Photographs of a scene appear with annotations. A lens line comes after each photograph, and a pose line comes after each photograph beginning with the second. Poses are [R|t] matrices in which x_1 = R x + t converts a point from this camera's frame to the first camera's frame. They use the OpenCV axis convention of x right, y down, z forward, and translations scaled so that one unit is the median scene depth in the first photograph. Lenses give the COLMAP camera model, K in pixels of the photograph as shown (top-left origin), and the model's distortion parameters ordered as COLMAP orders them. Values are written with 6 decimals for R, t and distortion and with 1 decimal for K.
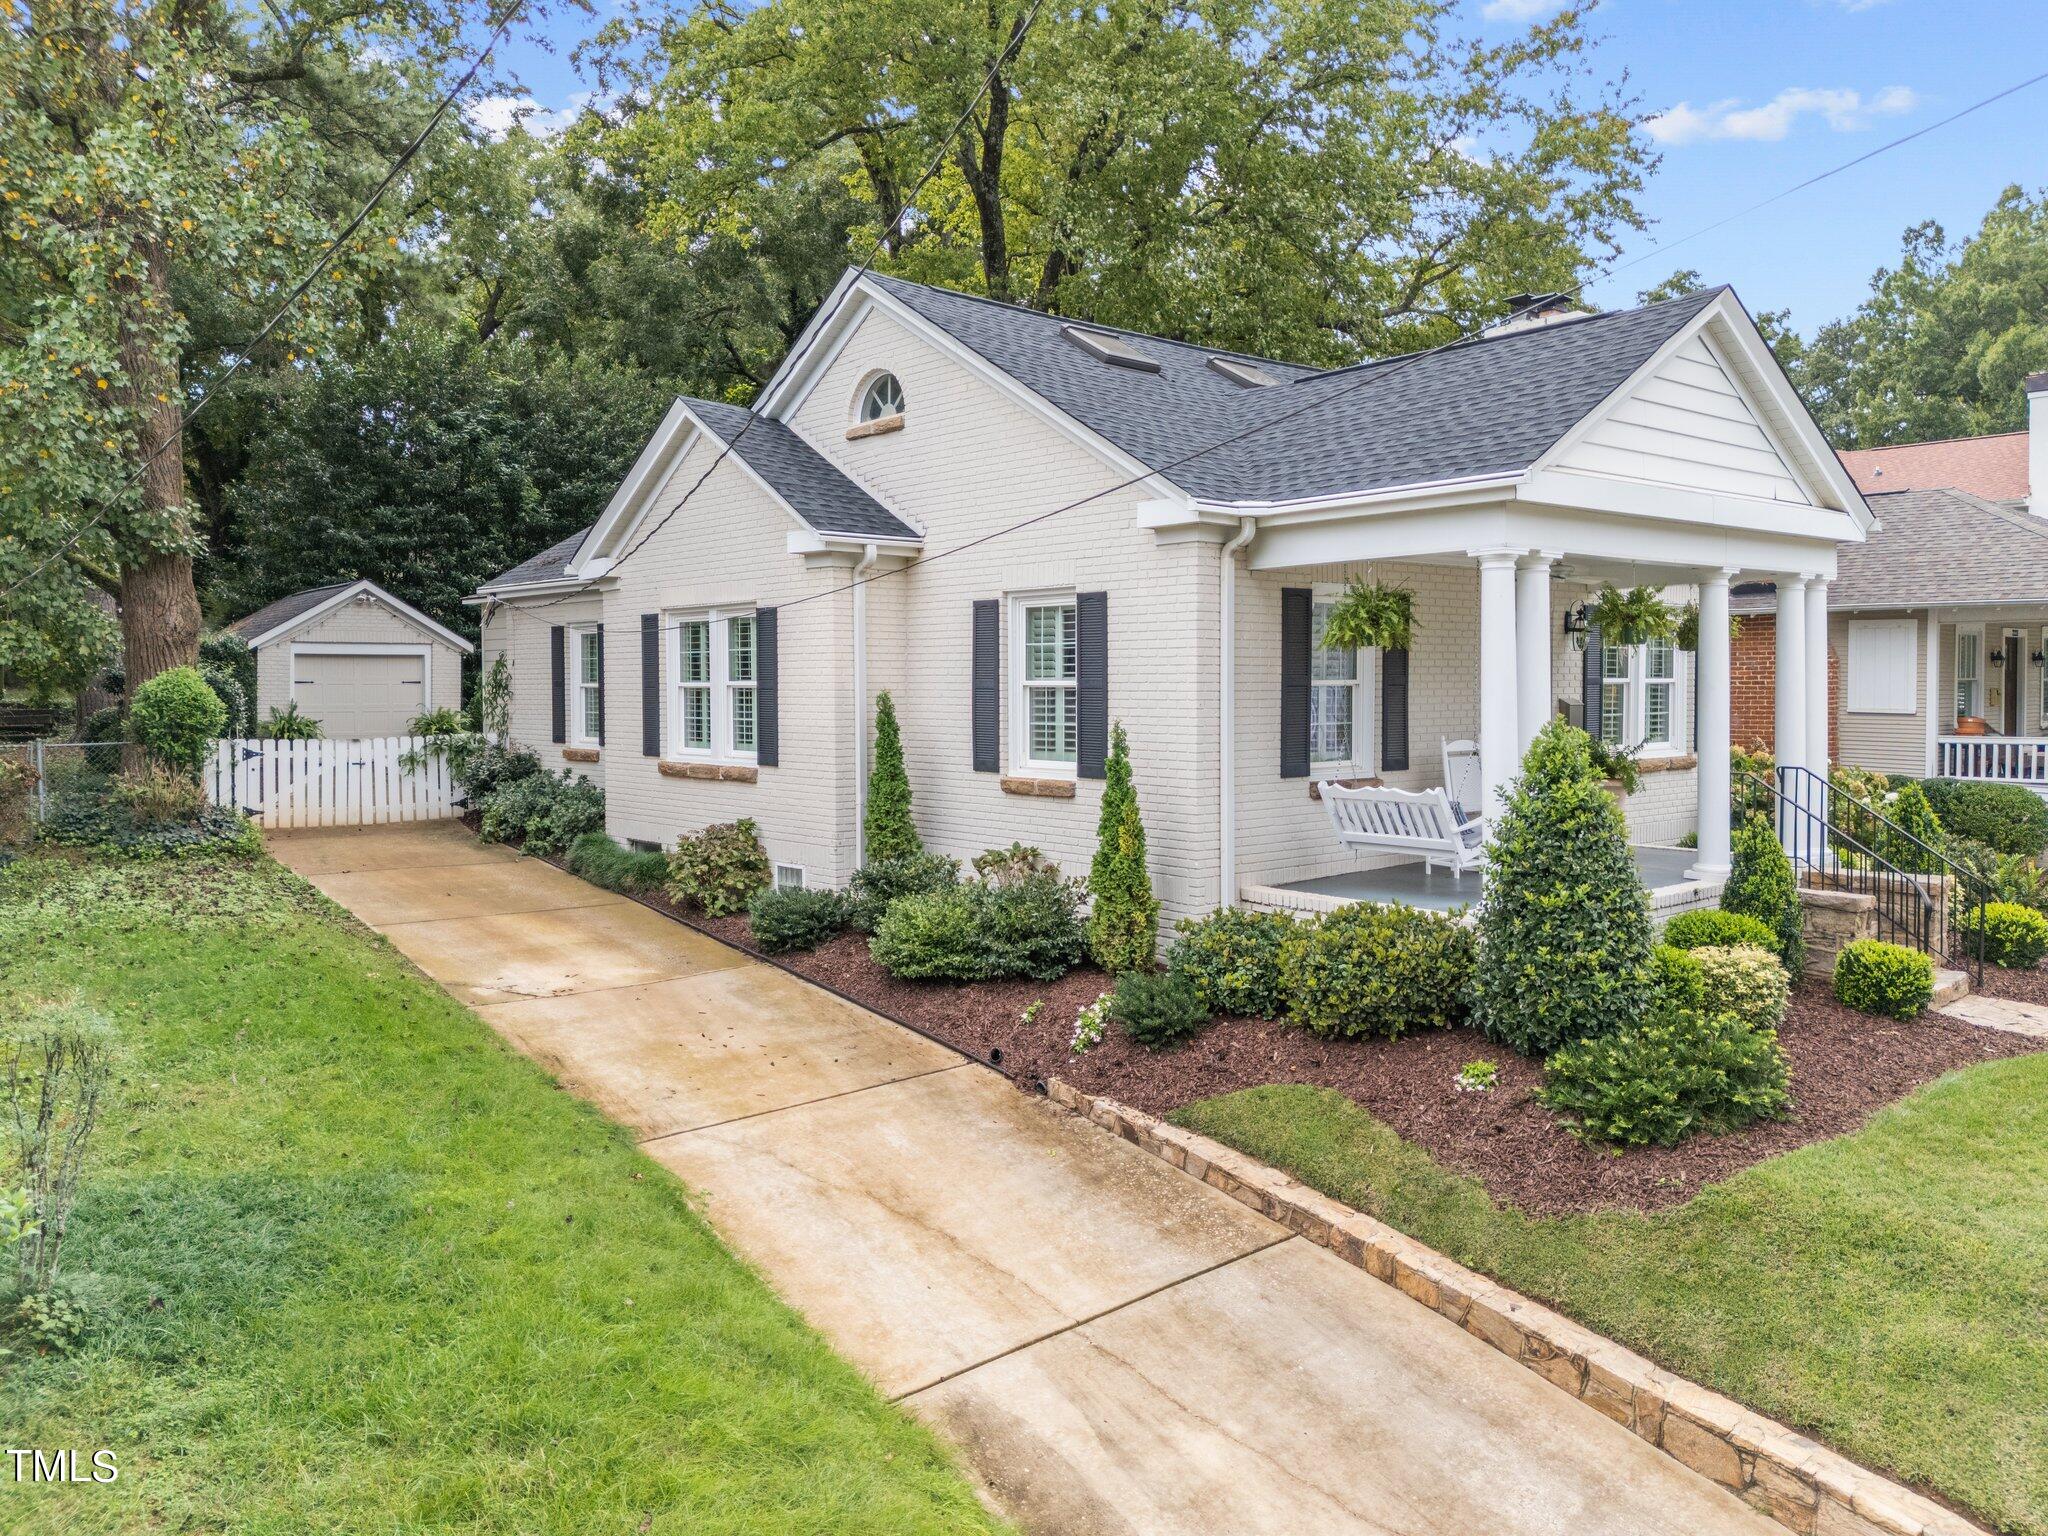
lens RADIAL K [[1499.4, 0, 1027.4], [0, 1499.4, 774.3], [0, 0, 1]] dist [0.078163, -0.039532]
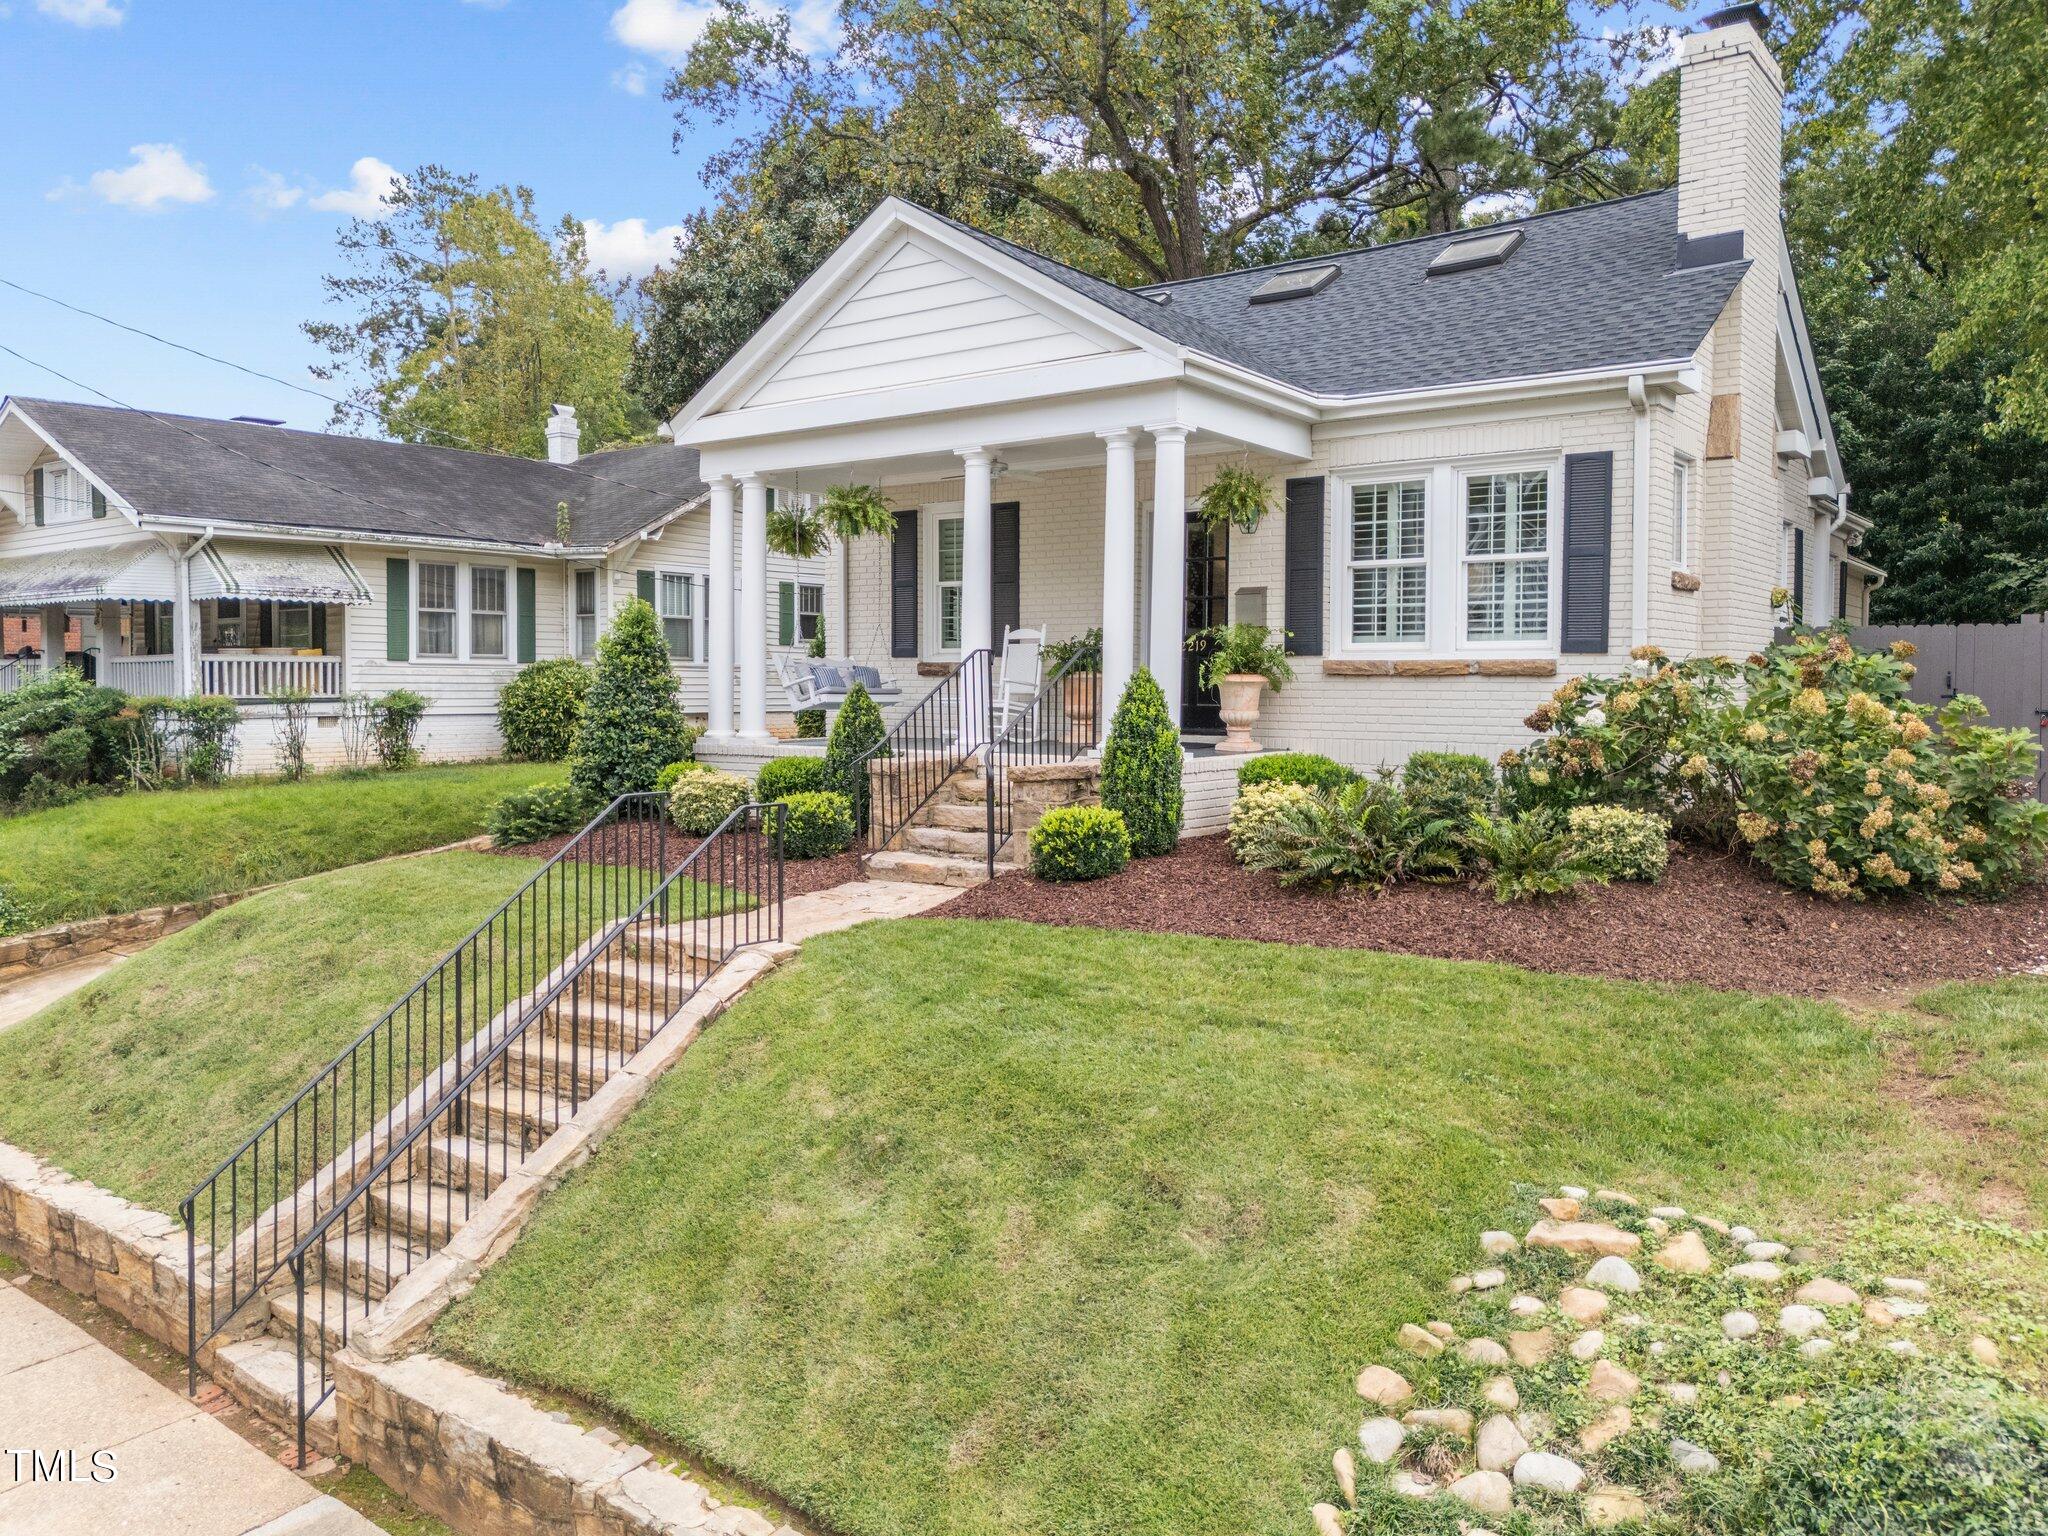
lens RADIAL K [[1500.9, 0, 1041.8], [0, 1500.9, 760.7], [0, 0, 1]] dist [0.030508, -0.002991]
pose [[0.221551, 0.055737, -0.973554, 1.273760], [-0.063725, 0.997059, 0.042581, 0.025228], [0.973064, 0.052606, 0.224452, 0.722125]]
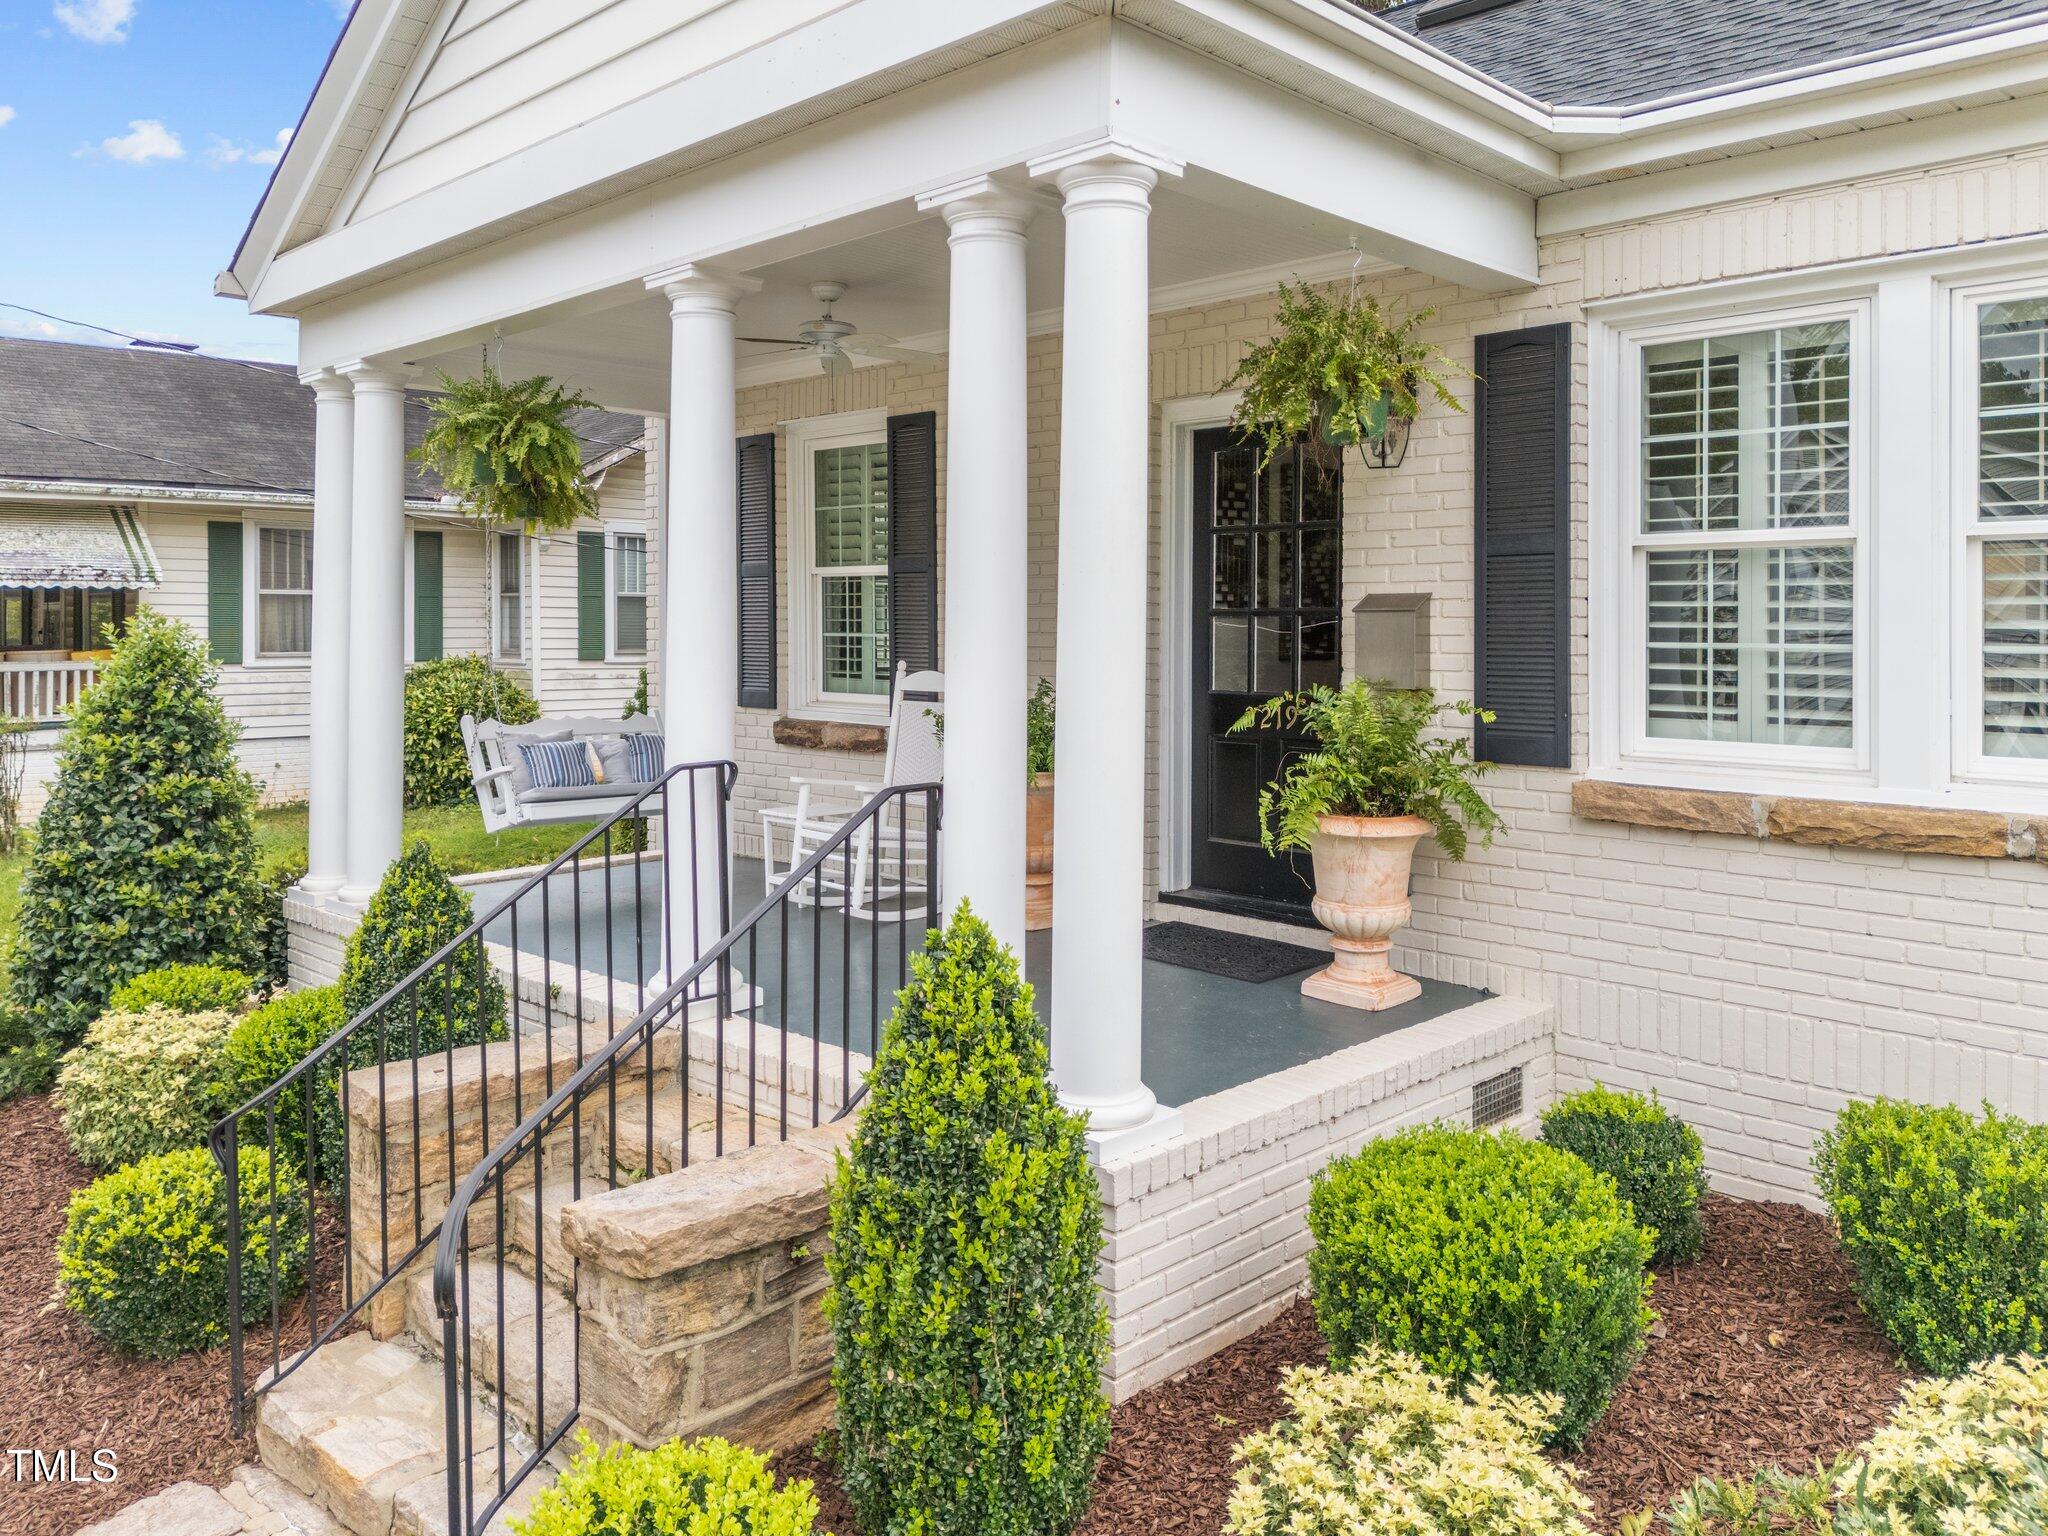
lens RADIAL K [[1516.6, 0, 1075.3], [0, 1516.6, 635.1], [0, 0, 1]] dist [0.029657, -0.004307]
pose [[0.097183, 0.013508, -0.995175, 0.770671], [-0.061544, 0.998076, 0.007537, -0.038747], [0.993362, 0.060514, 0.097827, 0.933746]]
